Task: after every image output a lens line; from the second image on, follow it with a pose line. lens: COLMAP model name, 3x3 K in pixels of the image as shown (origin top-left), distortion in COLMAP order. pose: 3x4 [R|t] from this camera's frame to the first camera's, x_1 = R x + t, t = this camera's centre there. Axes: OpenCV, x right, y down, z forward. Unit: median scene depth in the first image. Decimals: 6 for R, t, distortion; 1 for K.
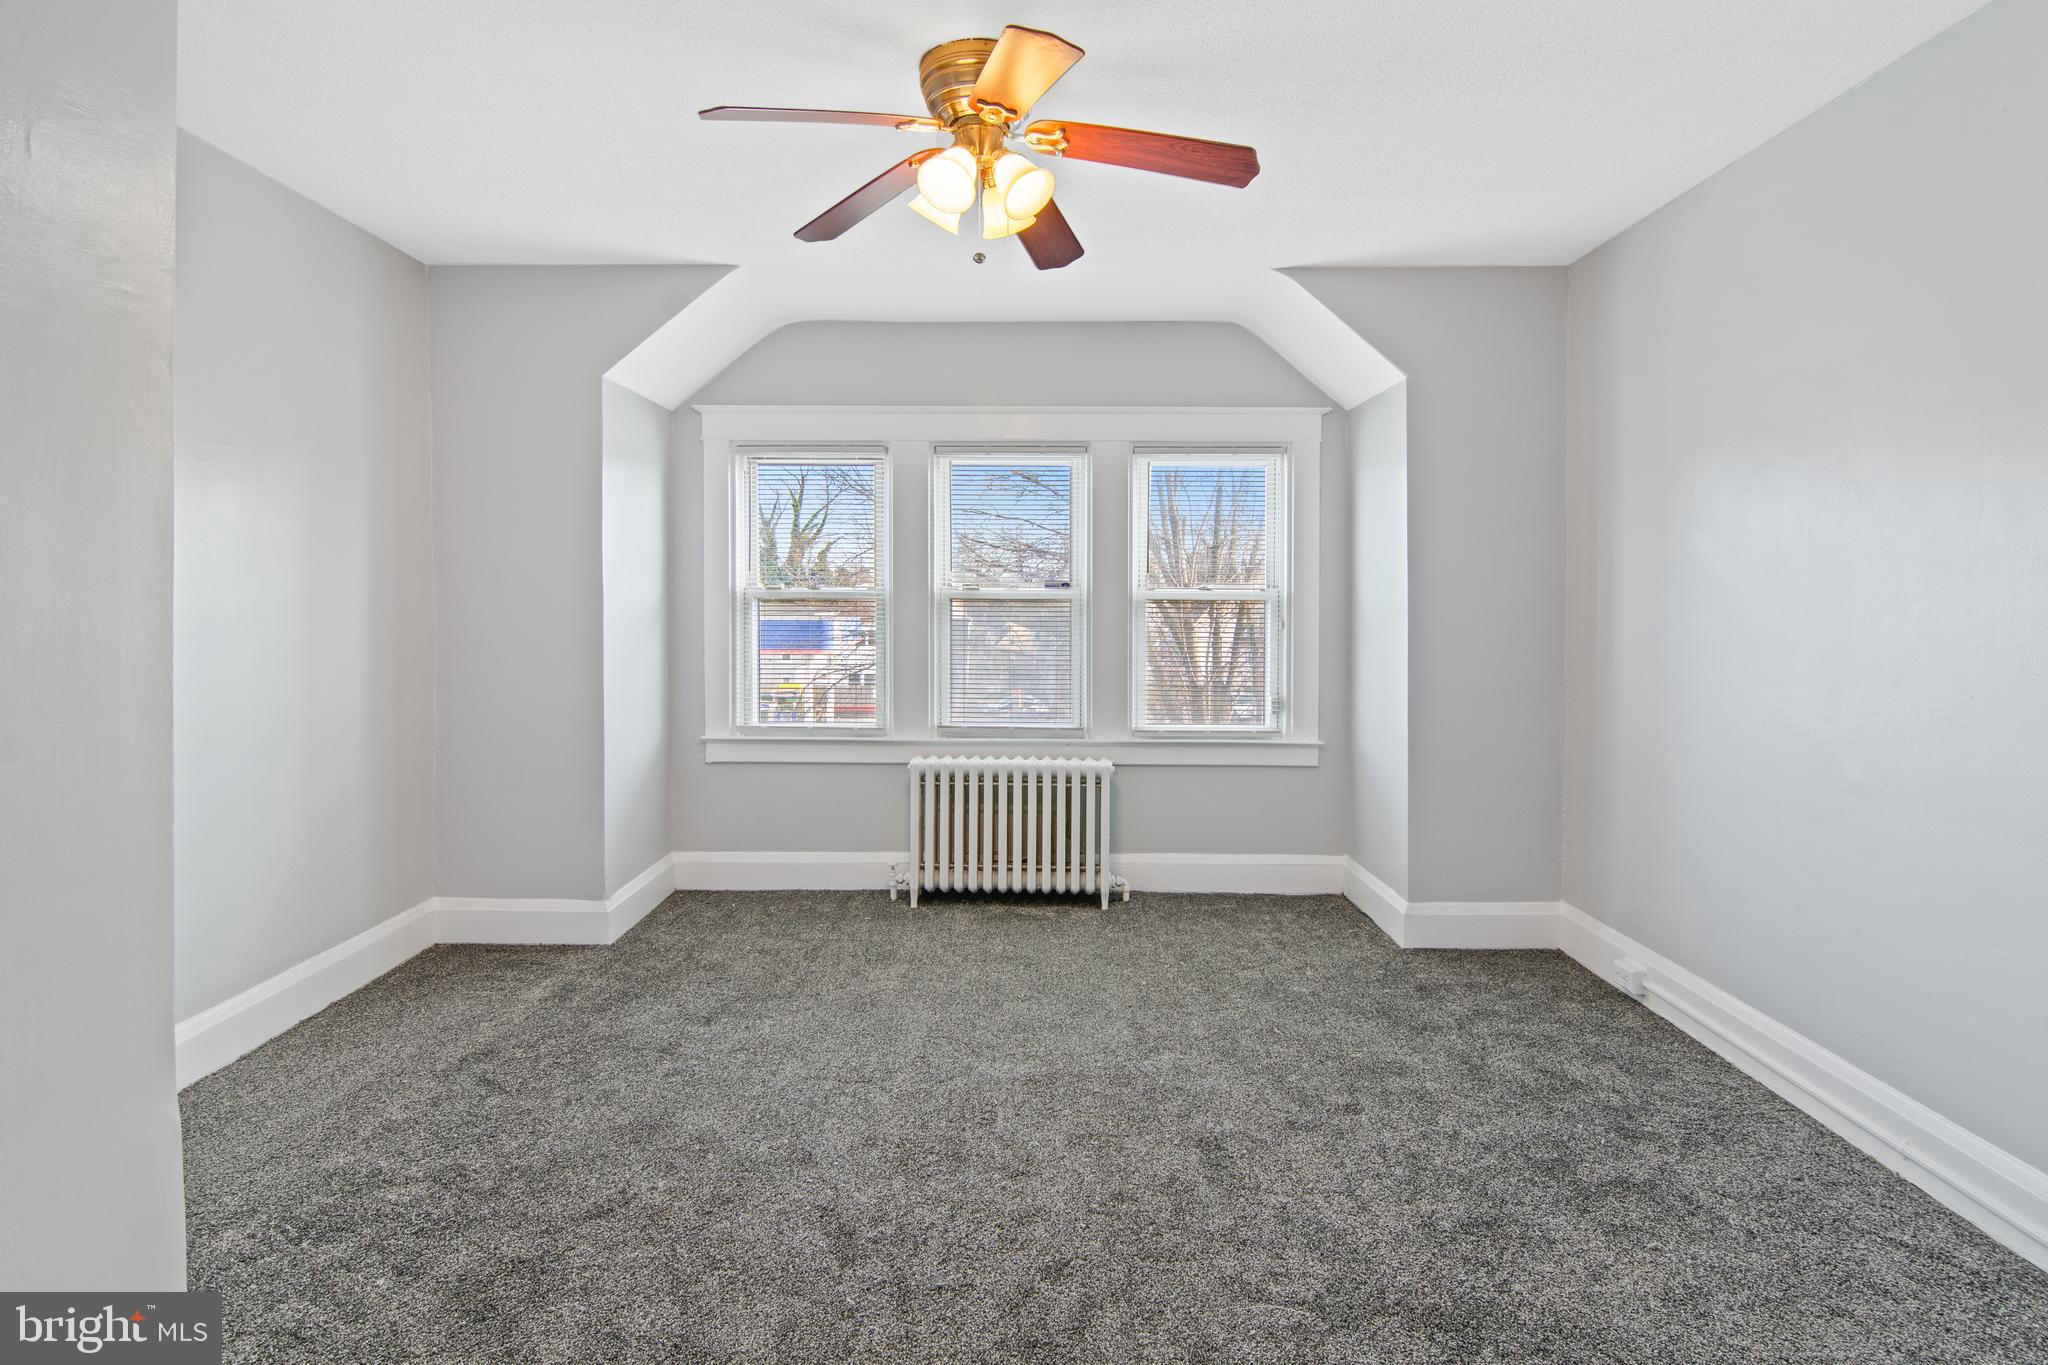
lens RADIAL K [[1038.6, 0, 1028.7], [0, 1038.6, 569.7], [0, 0, 1]] dist [0.005308, -0.009860]
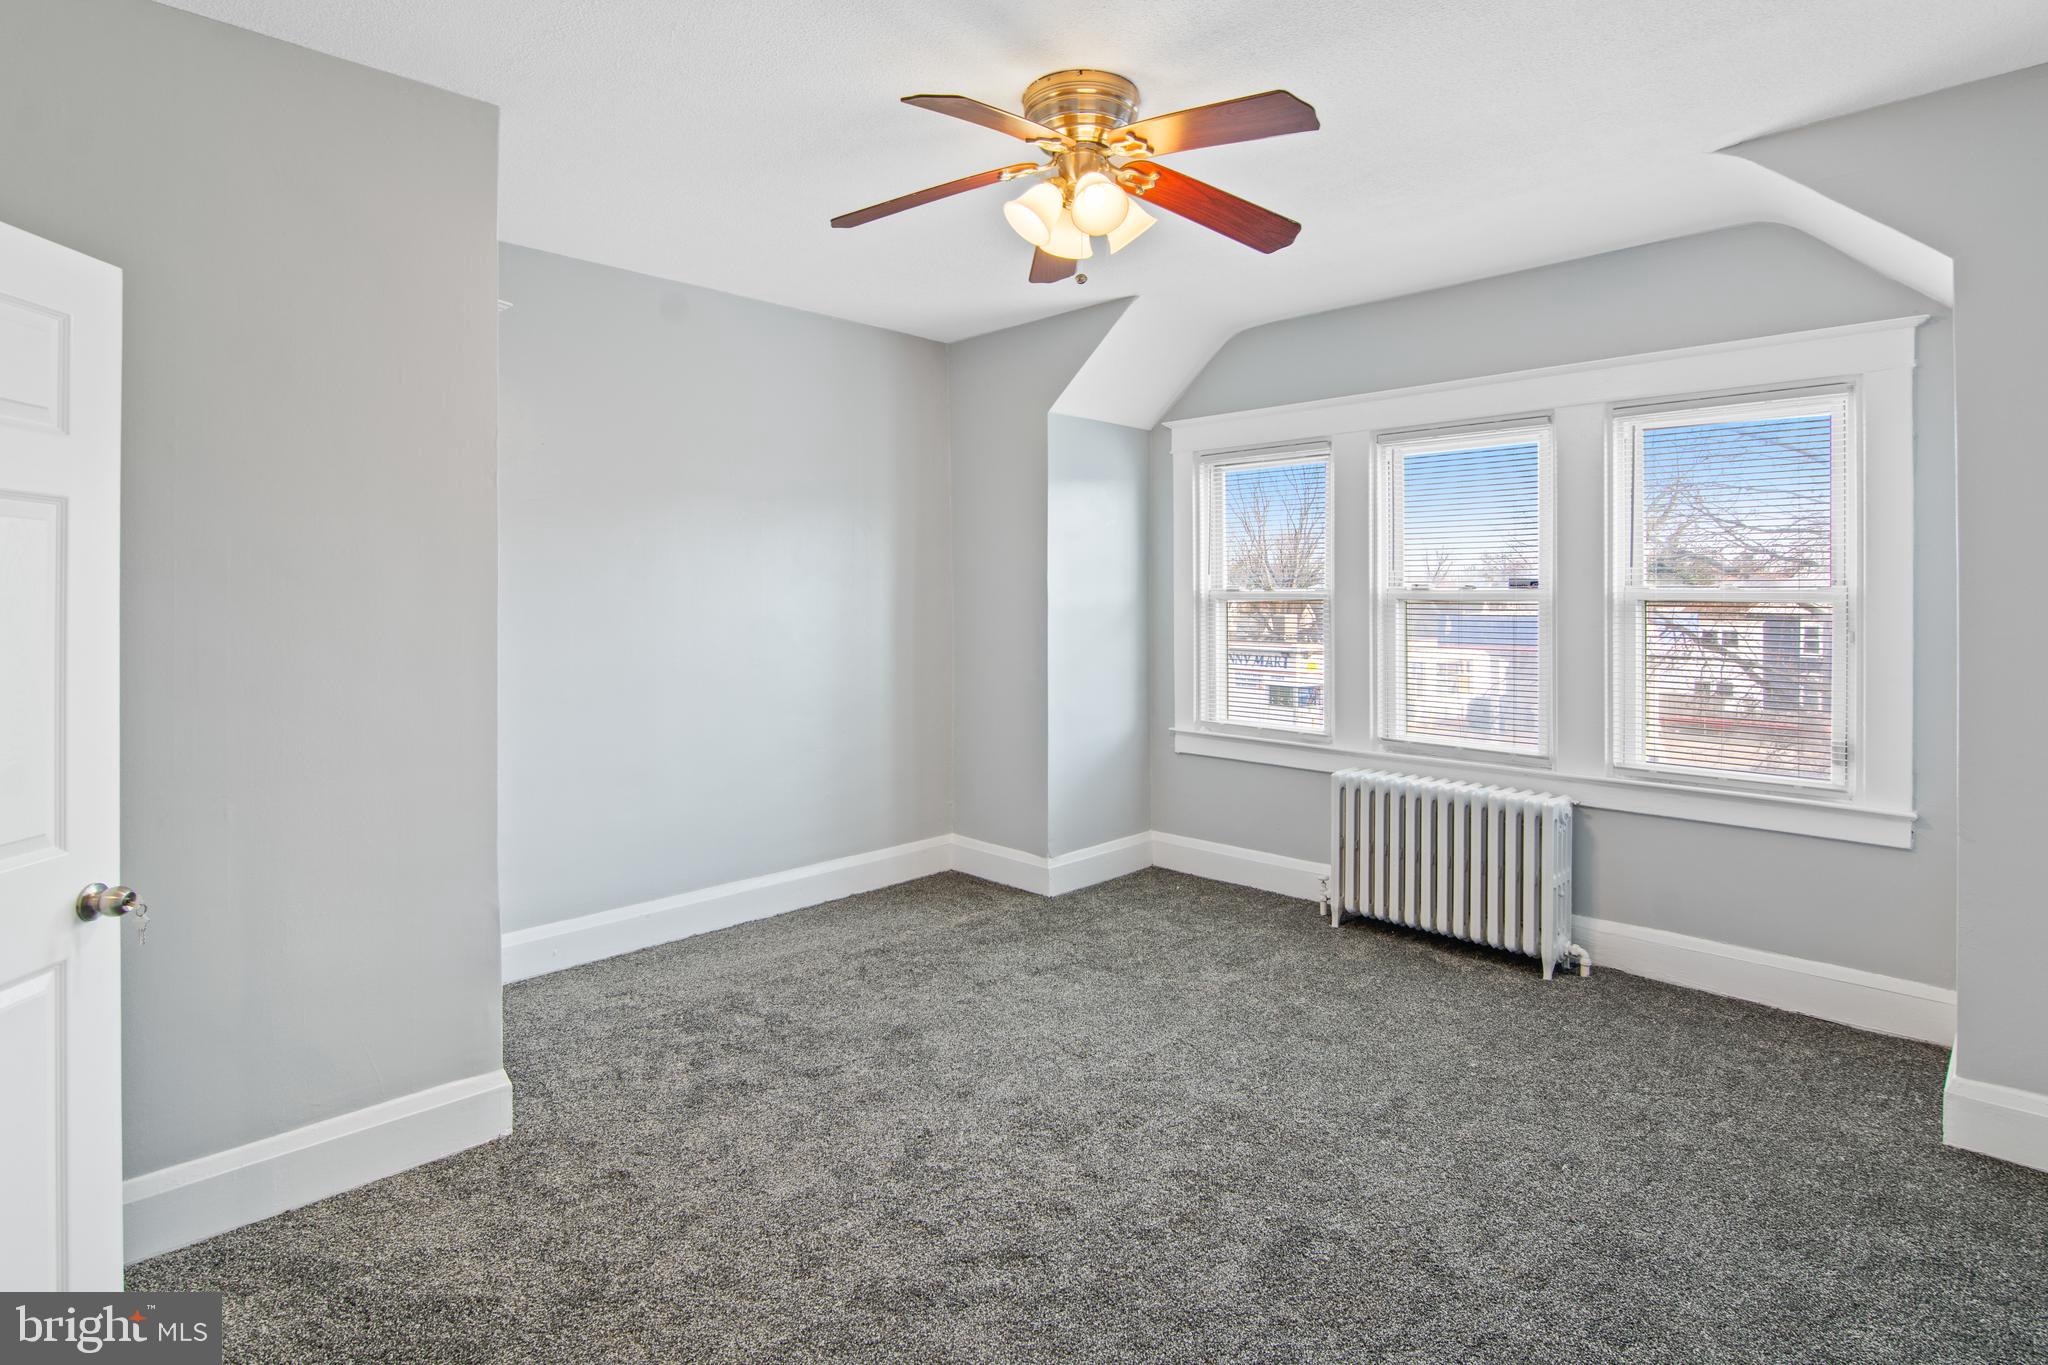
lens RADIAL K [[1046.2, 0, 1021.7], [0, 1046.2, 558.2], [0, 0, 1]] dist [-0.002798, -0.002405]
pose [[0.713965, -0.028180, -0.699615, 0.360342], [0.025724, 0.999571, -0.014010, -0.004973], [0.699709, -0.007994, 0.714383, 0.121358]]
